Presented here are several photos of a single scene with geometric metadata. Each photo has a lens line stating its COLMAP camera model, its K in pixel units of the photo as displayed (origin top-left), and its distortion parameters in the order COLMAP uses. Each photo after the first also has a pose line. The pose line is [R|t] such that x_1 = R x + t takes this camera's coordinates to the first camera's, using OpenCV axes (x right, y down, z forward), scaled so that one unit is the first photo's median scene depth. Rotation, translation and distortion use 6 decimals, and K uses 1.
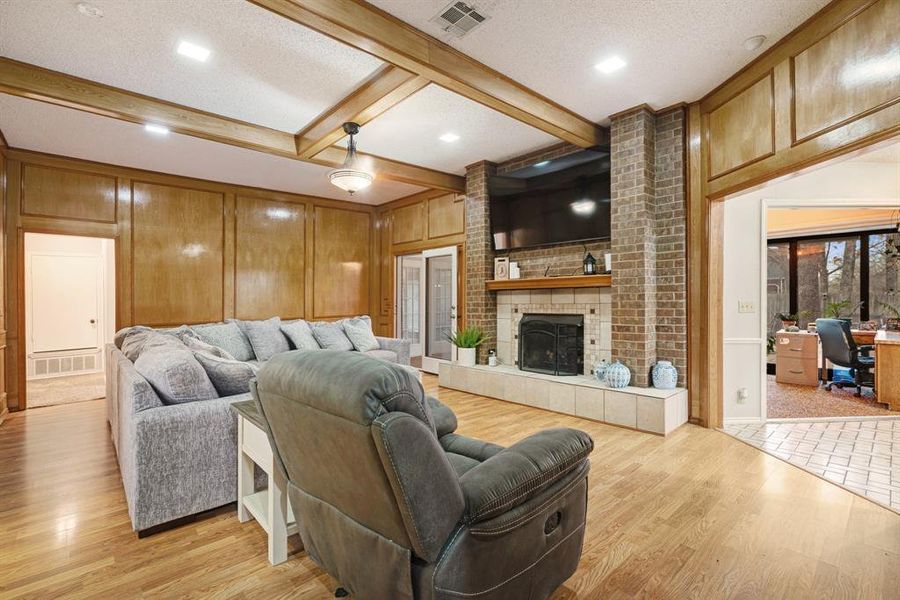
lens RADIAL K [[408.3, 0, 454.2], [0, 408.3, 302.5], [0, 0, 1]] dist [-0.009329, -0.000513]
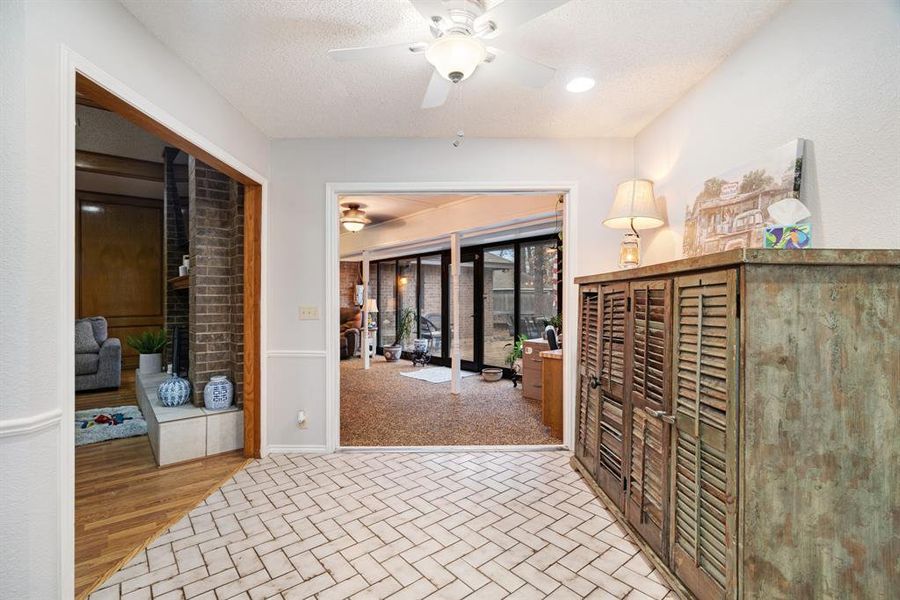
lens RADIAL K [[408.3, 0, 443.3], [0, 408.3, 295.7], [0, 0, 1]] dist [-0.009329, -0.000513]
pose [[0.998104, -0.001352, -0.061541, 0.904650], [0.001018, 0.999985, -0.005464, -0.015905], [0.061547, 0.005391, 0.998090, 0.156379]]
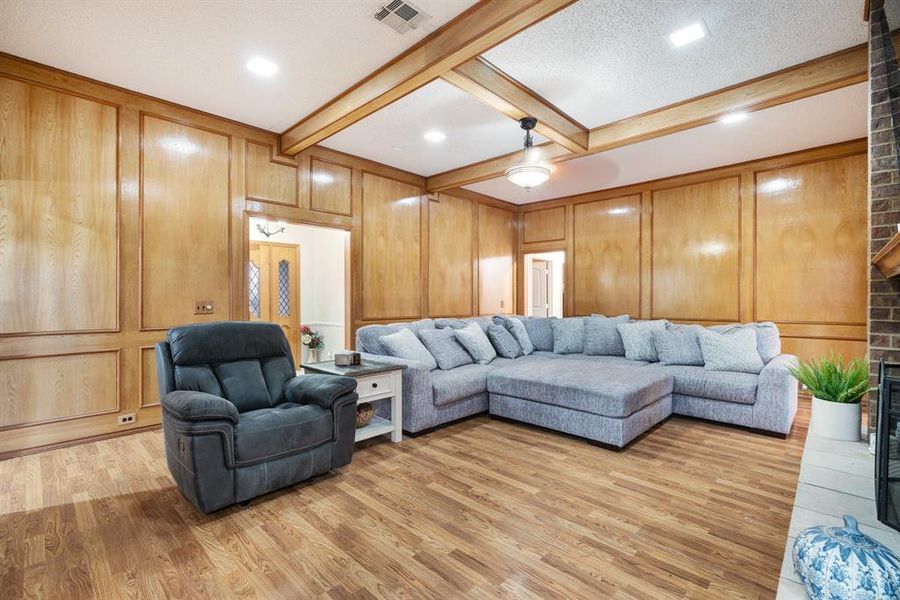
lens RADIAL K [[408.3, 0, 448.3], [0, 408.3, 293.4], [0, 0, 1]] dist [-0.009329, -0.000513]
pose [[0.059477, 0.003738, -0.998223, 0.590665], [-0.017096, 0.999850, 0.002725, -0.011800], [0.998083, 0.016903, 0.059532, 0.618216]]
